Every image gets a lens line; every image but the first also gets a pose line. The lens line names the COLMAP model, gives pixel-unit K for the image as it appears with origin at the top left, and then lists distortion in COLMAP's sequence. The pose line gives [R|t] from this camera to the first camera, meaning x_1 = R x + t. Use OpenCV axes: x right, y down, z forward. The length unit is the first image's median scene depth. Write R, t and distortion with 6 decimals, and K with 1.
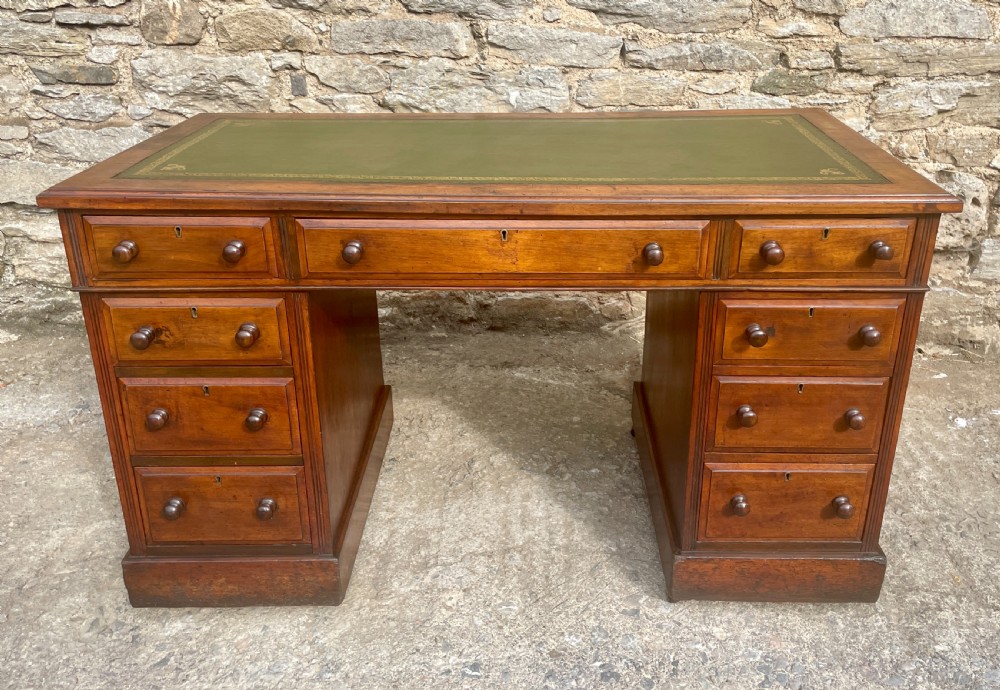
lens RADIAL K [[867.7, 0, 538.0], [0, 867.7, 291.9], [0, 0, 1]] dist [0.071296, -0.085844]
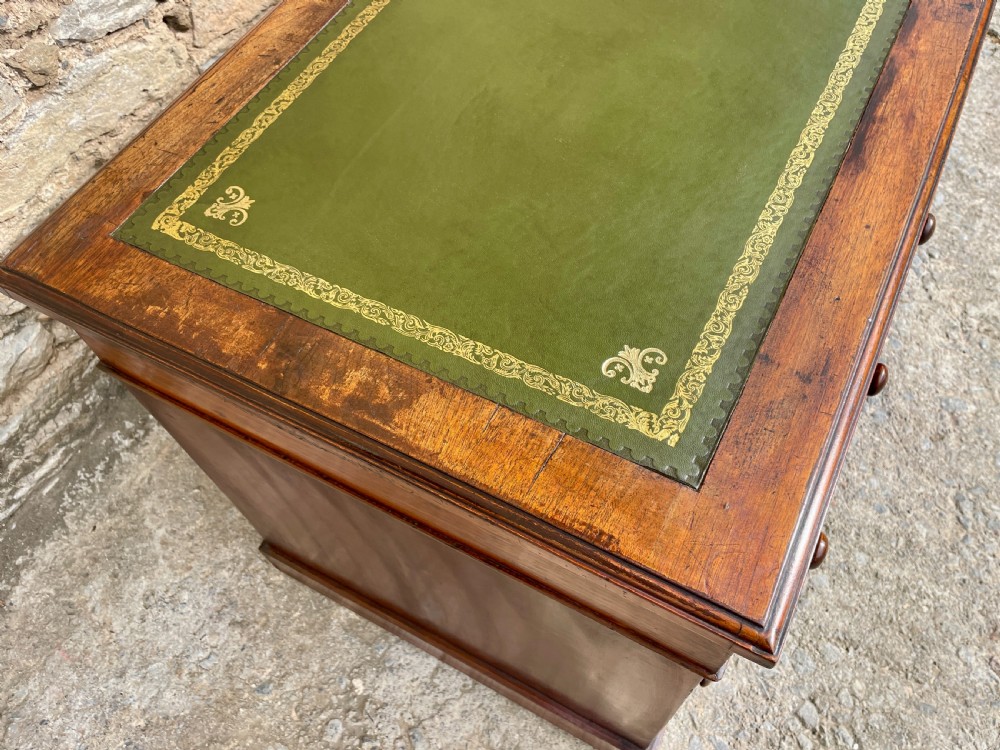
lens RADIAL K [[766.3, 0, 508.5], [0, 766.3, 377.2], [0, 0, 1]] dist [0.084820, -0.124051]
pose [[0.476789, -0.762549, 0.437254, -0.397583], [0.379463, 0.627251, 0.680121, -0.273824], [-0.792893, -0.158352, 0.588426, 0.533597]]
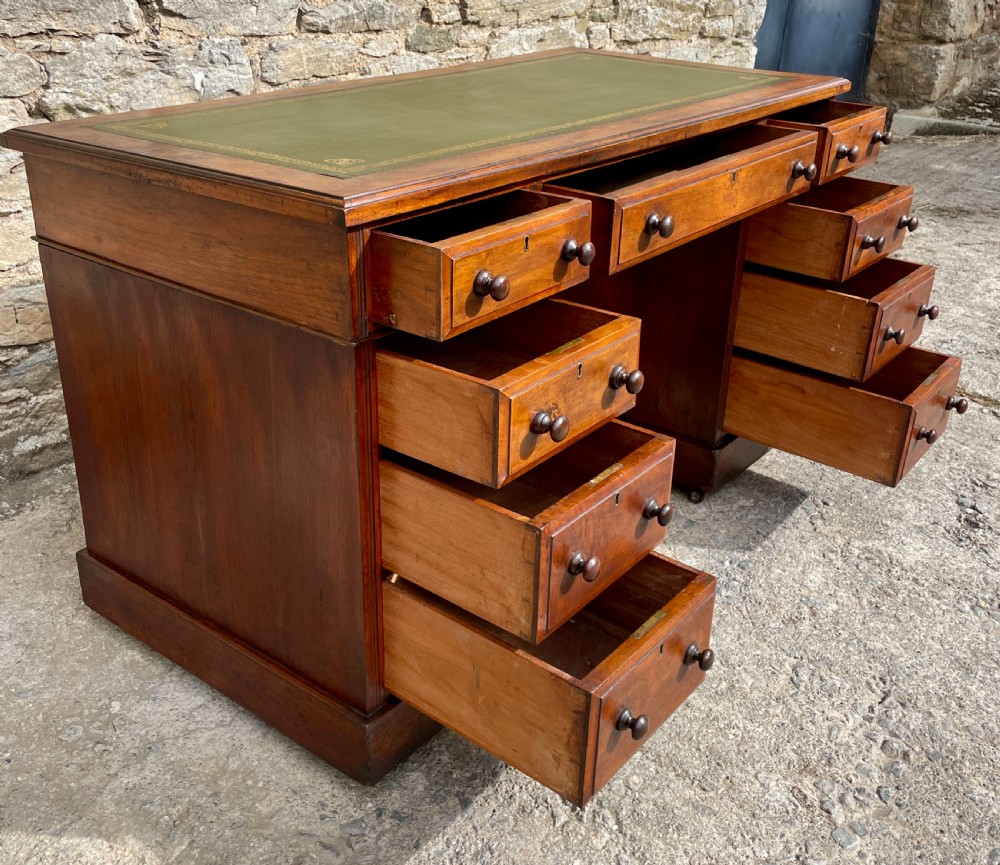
lens RADIAL K [[1039.5, 0, 495.5], [0, 1039.5, 384.9], [0, 0, 1]] dist [0.034179, 0.000000]
pose [[0.623724, -0.309430, 0.717789, -0.654739], [0.284845, 0.945139, 0.159921, -0.044853], [-0.727895, 0.104712, 0.677646, 0.221674]]
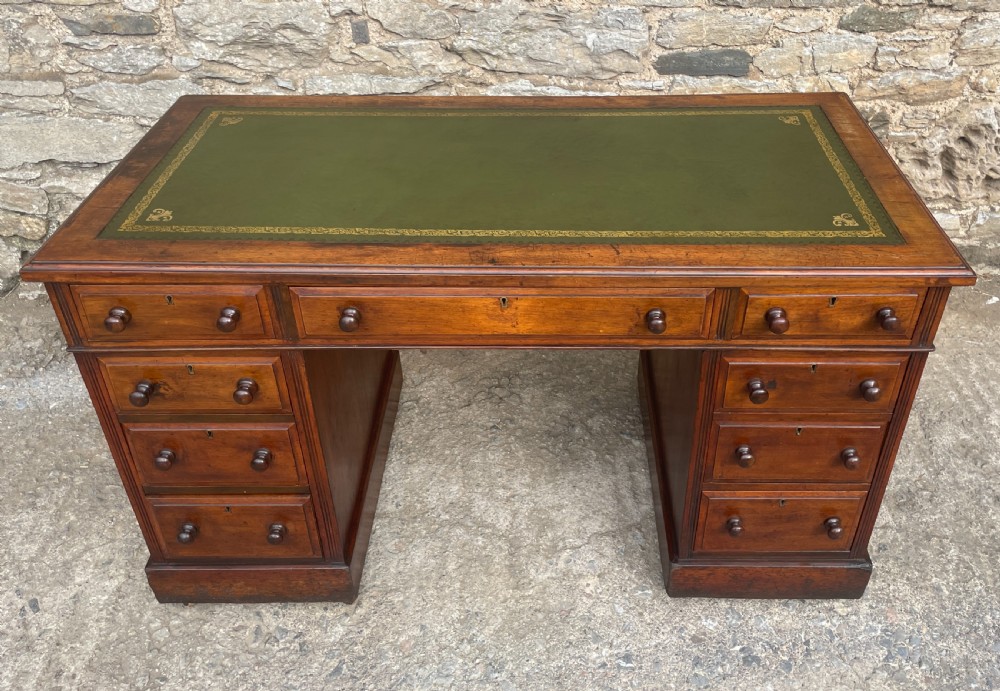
lens RADIAL K [[867.7, 0, 552.2], [0, 867.7, 286.5], [0, 0, 1]] dist [0.071296, -0.085844]
pose [[0.997296, -0.036421, 0.063827, -0.148888], [0.022129, 0.977069, 0.211768, -0.175042], [-0.070076, -0.209783, 0.975234, 0.028086]]
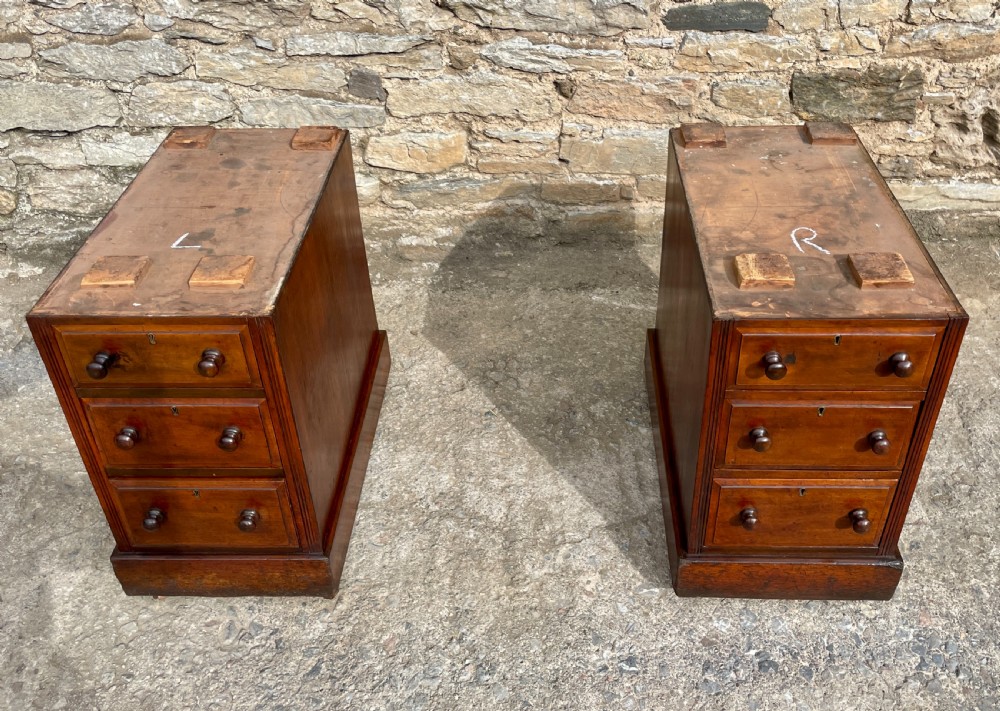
lens RADIAL K [[915.5, 0, 528.9], [0, 915.5, 288.8], [0, 0, 1]] dist [0.073106, -0.093744]
pose [[0.998912, -0.037182, 0.028144, -0.137489], [0.030164, 0.975461, 0.218096, -0.147843], [-0.035562, -0.217009, 0.975522, 0.050061]]
